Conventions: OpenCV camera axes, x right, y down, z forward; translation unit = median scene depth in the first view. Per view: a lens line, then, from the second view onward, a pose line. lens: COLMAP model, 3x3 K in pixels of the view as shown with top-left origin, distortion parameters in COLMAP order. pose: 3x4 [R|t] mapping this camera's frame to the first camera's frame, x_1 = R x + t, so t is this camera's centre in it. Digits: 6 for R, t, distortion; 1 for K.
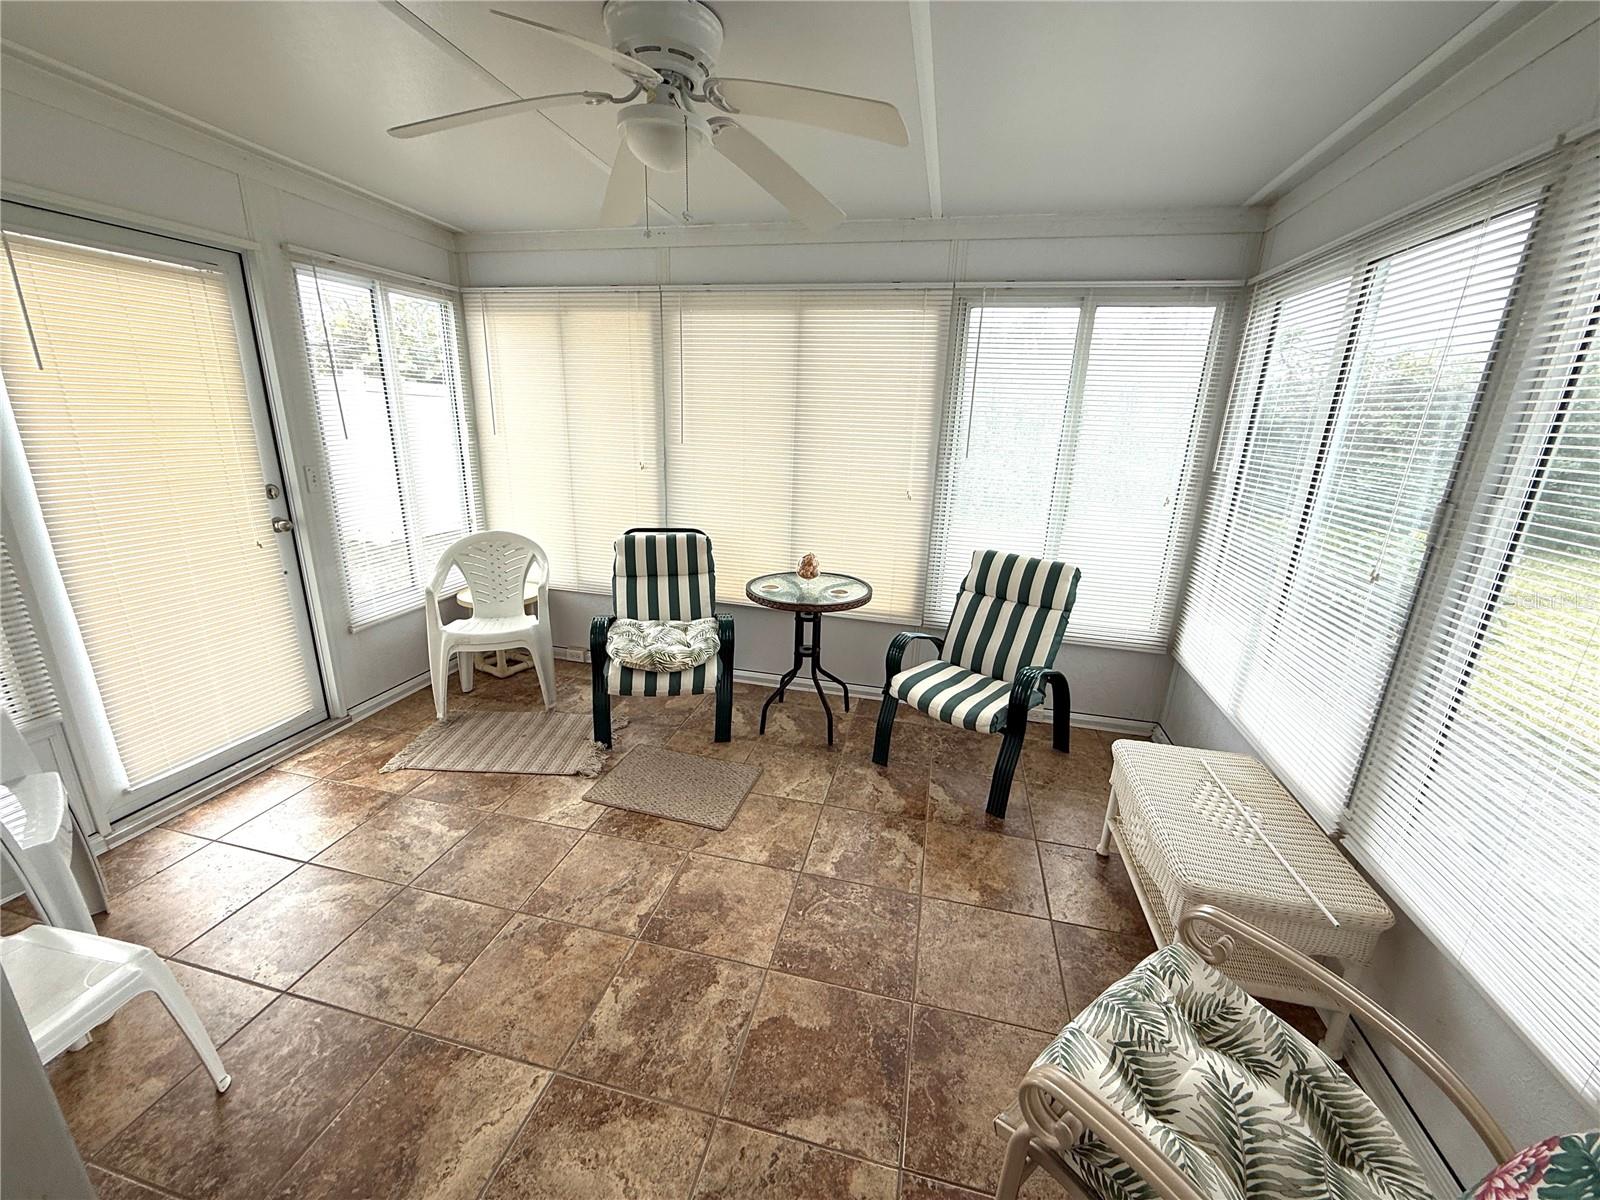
lens RADIAL K [[643.4, 0, 792.7], [0, 643.4, 592.3], [0, 0, 1]] dist [0.006312, -0.000108]
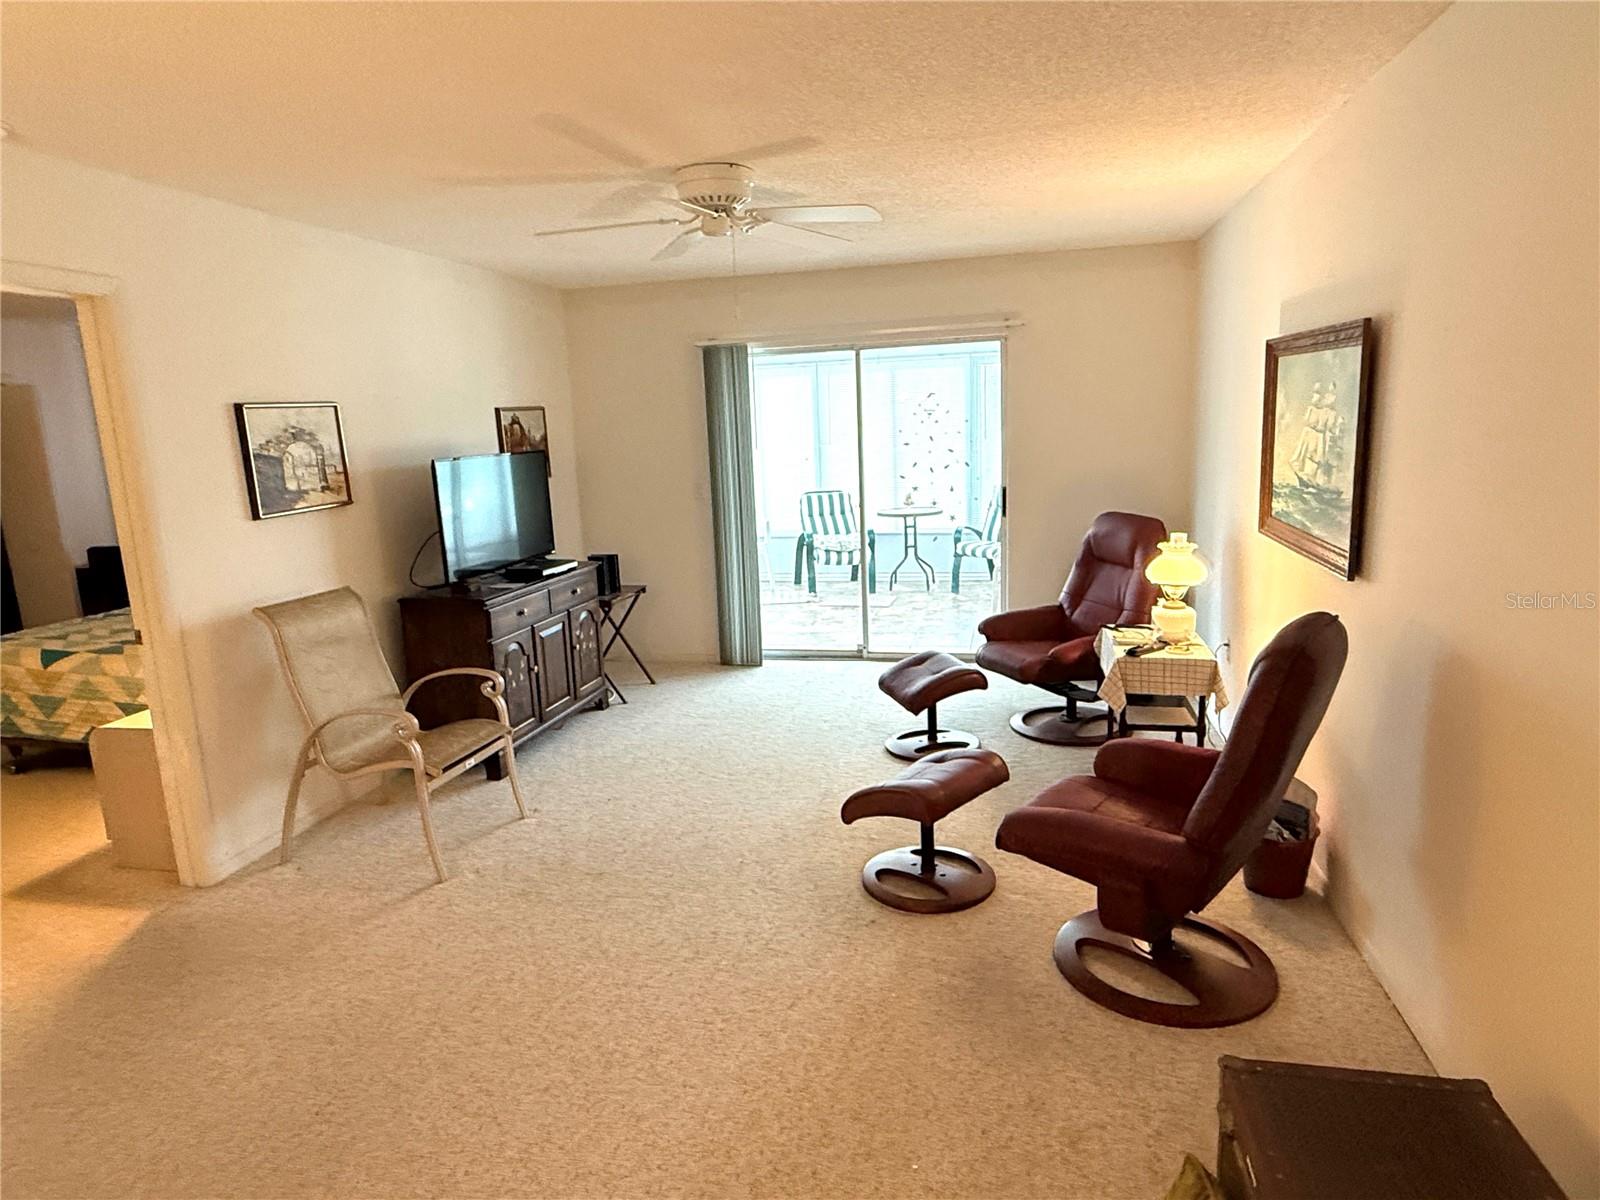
lens RADIAL K [[951.2, 0, 789.9], [0, 951.2, 592.9], [0, 0, 1]] dist [0.008374, 0.000798]
pose [[0.996970, -0.077782, -0.001065, -0.361672], [0.077304, 0.992189, -0.097899, 0.508385], [0.008671, 0.097520, 0.995196, -1.878730]]
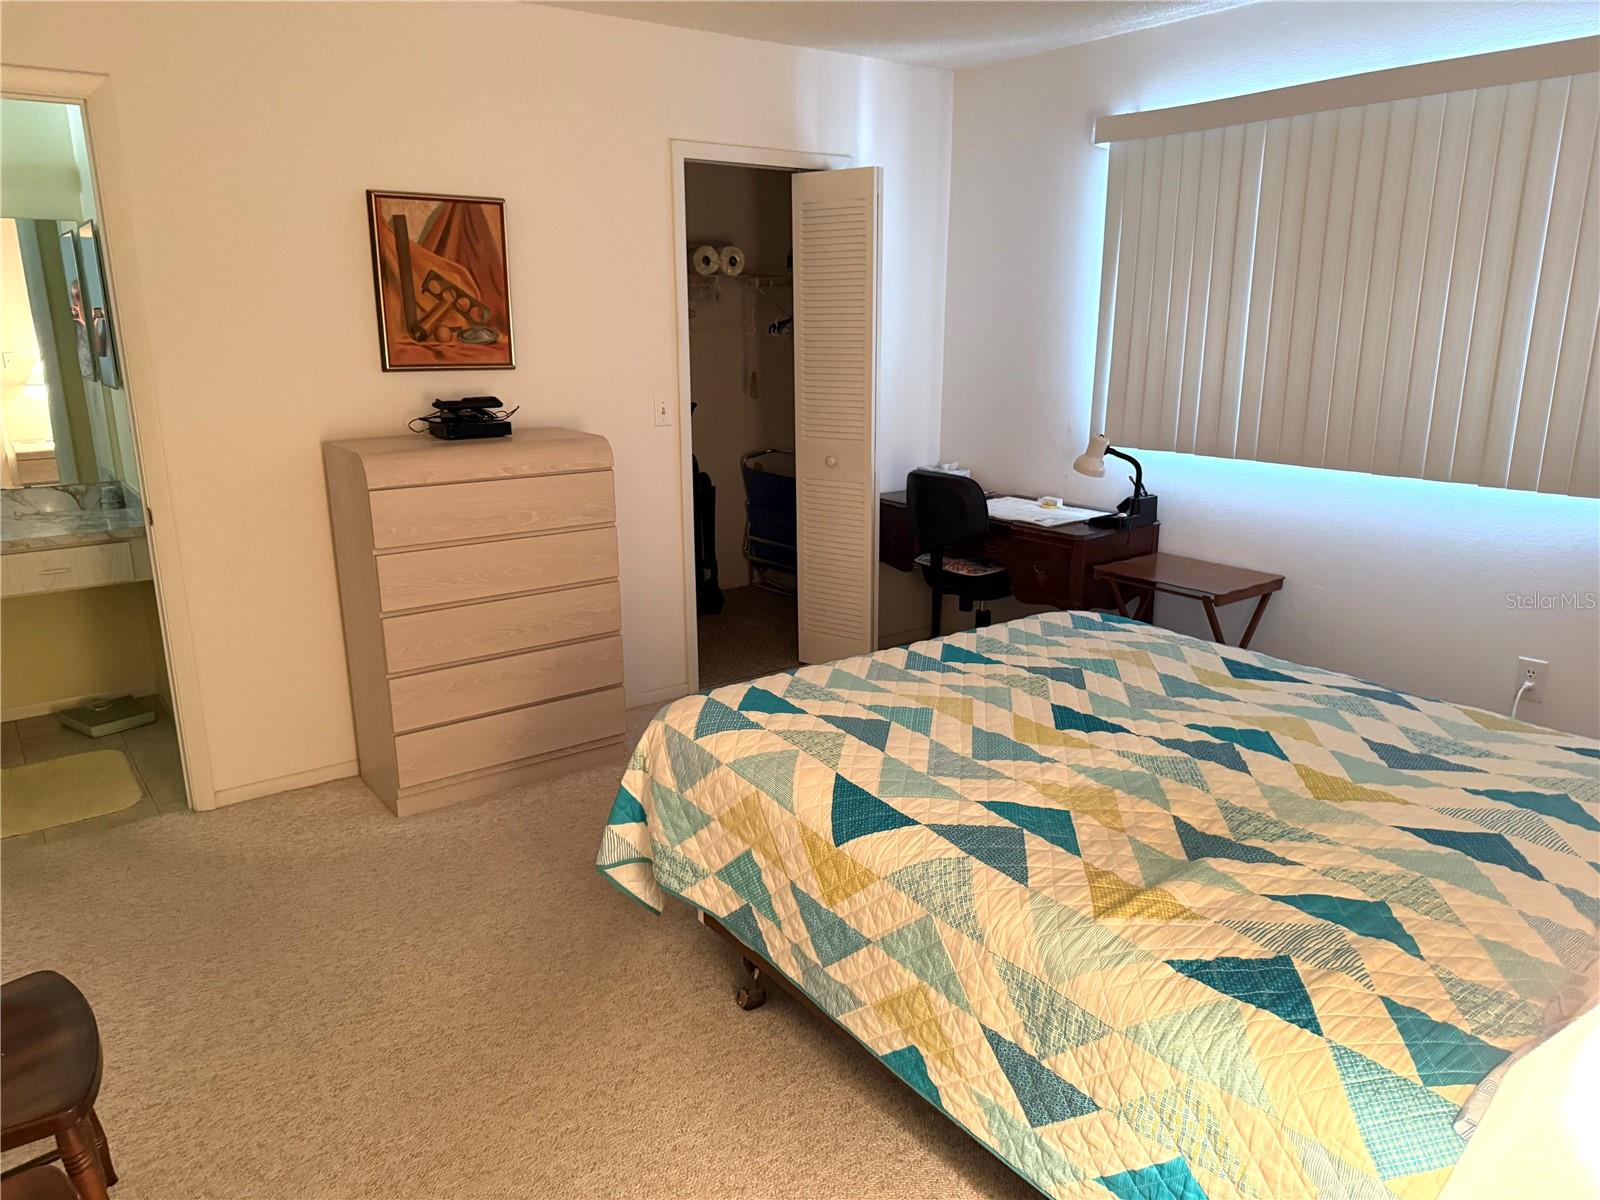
lens RADIAL K [[1125.0, 0, 800.0], [0, 1125.0, 600.0], [0, 0, 1]] dist [0.131857, -0.202574]
pose [[0.777051, 0.119649, -0.617961, -1.148066], [-0.144948, 0.989396, 0.009302, 0.241281], [0.612521, 0.082344, 0.786153, -0.948525]]
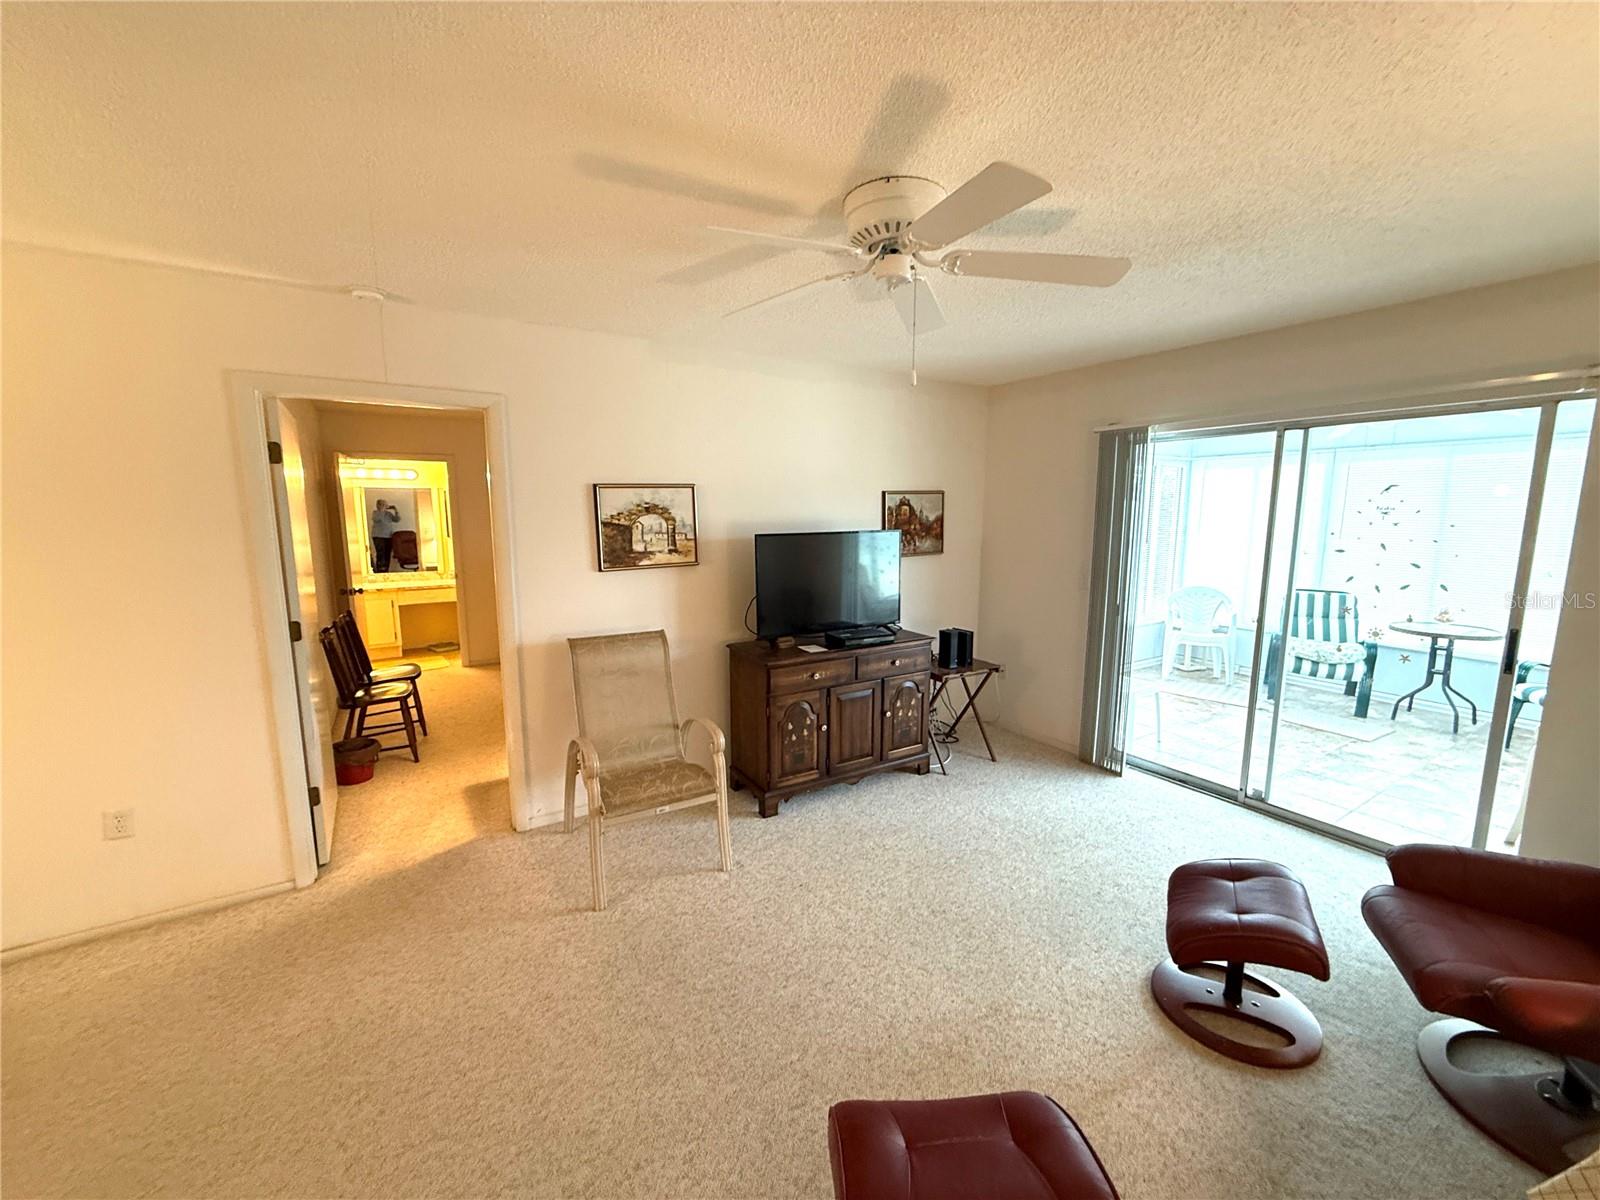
lens RADIAL K [[636.4, 0, 800.0], [0, 636.4, 600.0], [0, 0, 1]] dist [0.000761, -0.000235]
pose [[0.718758, 0.066101, -0.692111, -0.034285], [-0.166312, 0.982916, -0.078839, 0.315289], [0.675076, 0.171773, 0.717472, -1.202247]]
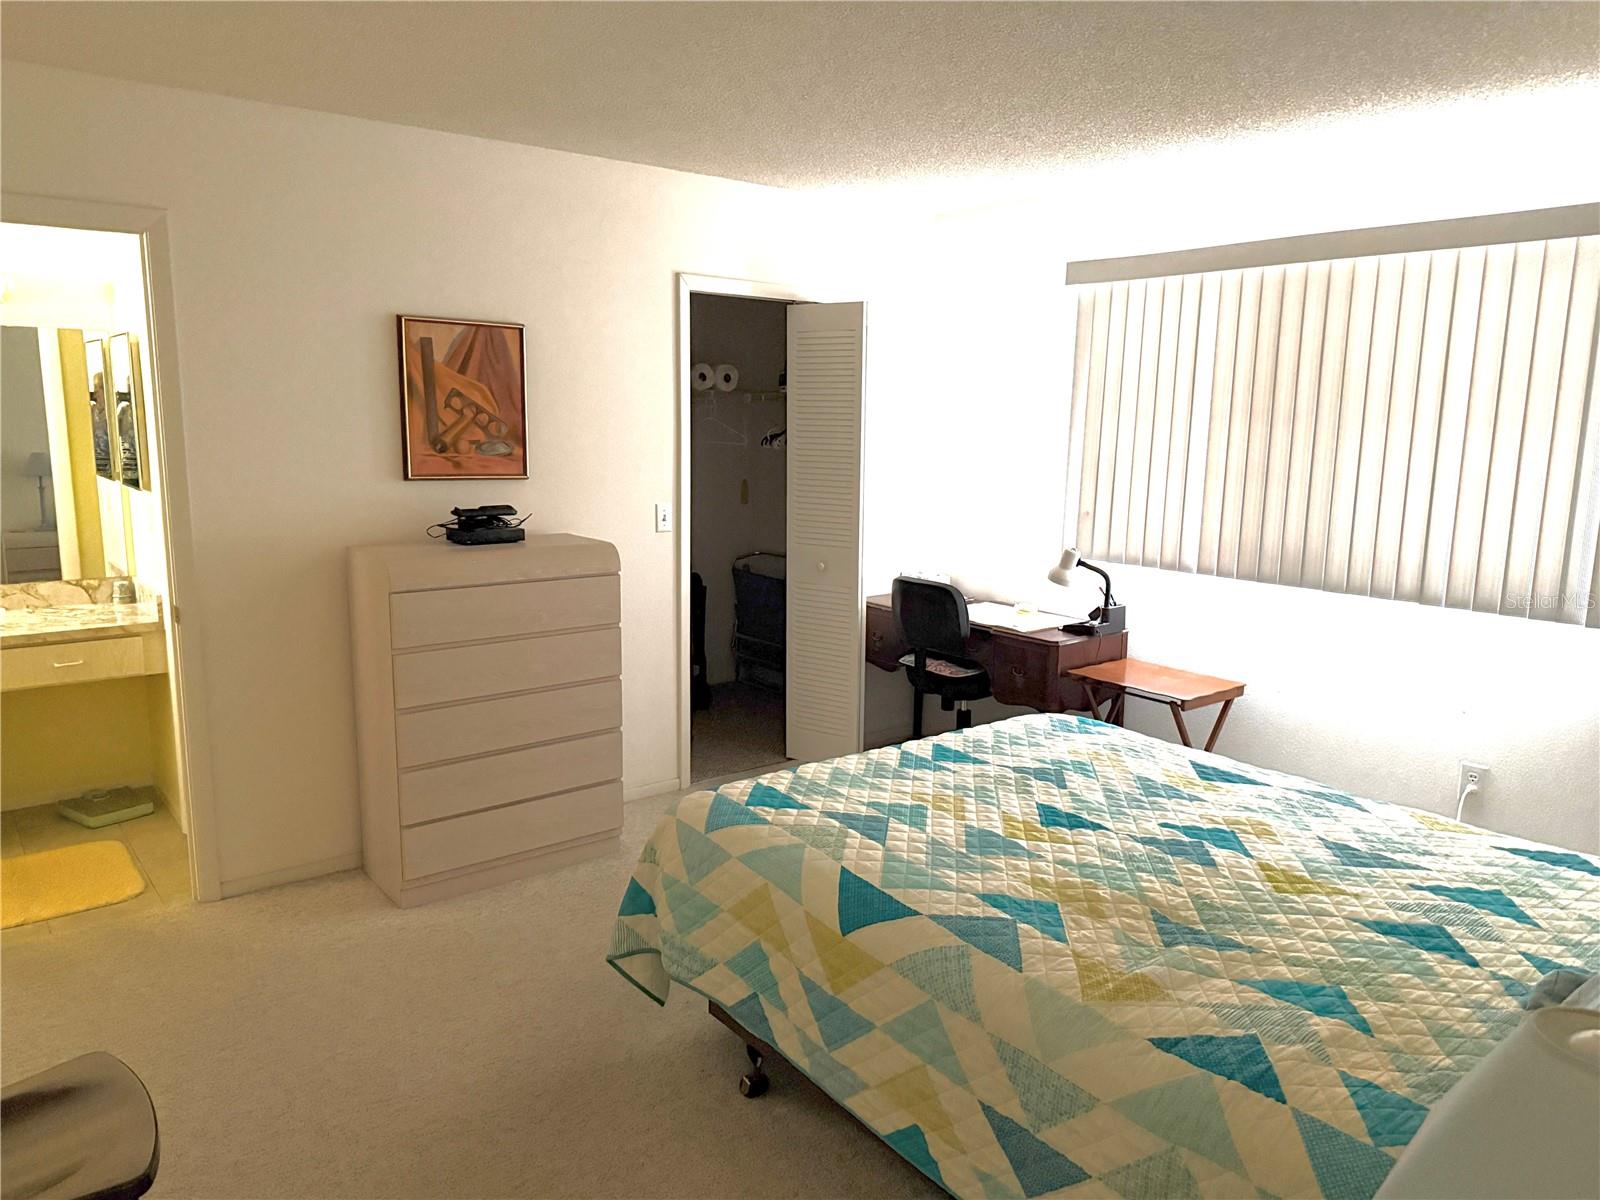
lens RADIAL K [[1112.8, 0, 812.5], [0, 1112.8, 596.9], [0, 0, 1]] dist [0.135811, -0.202653]
pose [[0.797637, 0.077891, -0.598088, -1.129743], [-0.156247, 0.984459, -0.080168, 0.236168], [0.582548, 0.157395, 0.797411, -1.016395]]
